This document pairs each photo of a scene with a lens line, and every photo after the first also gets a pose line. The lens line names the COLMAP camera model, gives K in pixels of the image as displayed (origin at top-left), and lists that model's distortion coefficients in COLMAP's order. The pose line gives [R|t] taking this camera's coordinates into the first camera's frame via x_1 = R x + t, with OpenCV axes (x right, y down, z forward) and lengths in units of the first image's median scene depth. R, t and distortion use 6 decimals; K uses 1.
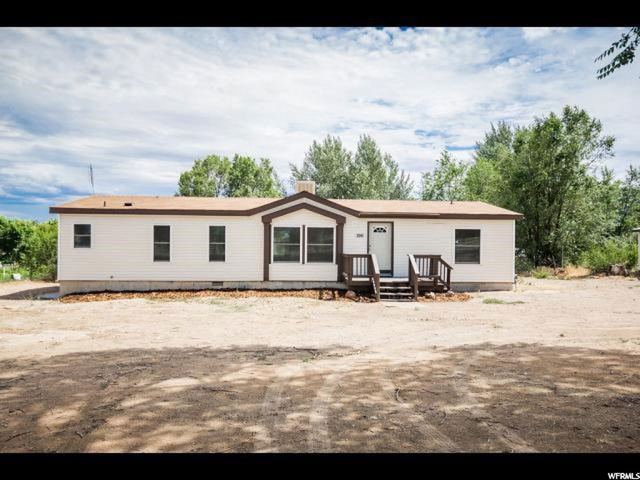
lens RADIAL K [[457.0, 0, 318.7], [0, 457.0, 240.2], [0, 0, 1]] dist [-0.002563, -0.001130]
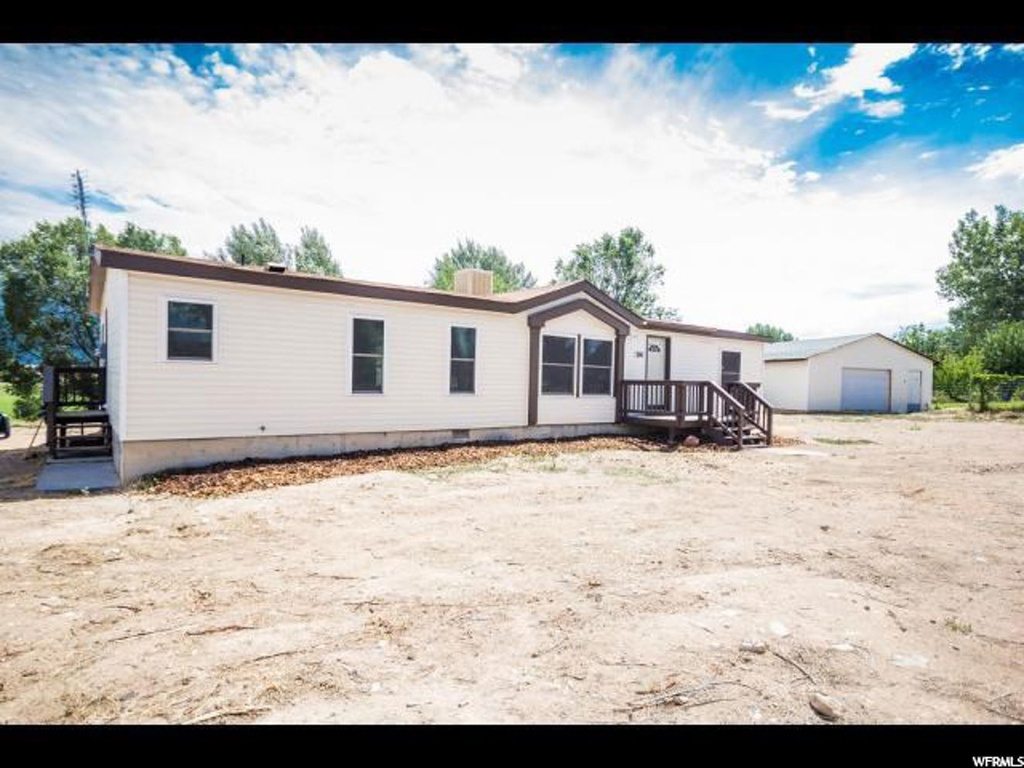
lens RADIAL K [[556.9, 0, 514.9], [0, 556.9, 389.4], [0, 0, 1]] dist [0.001291, 0.000196]
pose [[0.847973, 0.000806, 0.530038, -0.515552], [-0.015262, 0.999621, 0.022896, 0.025660], [-0.529819, -0.027505, 0.847664, 0.399377]]
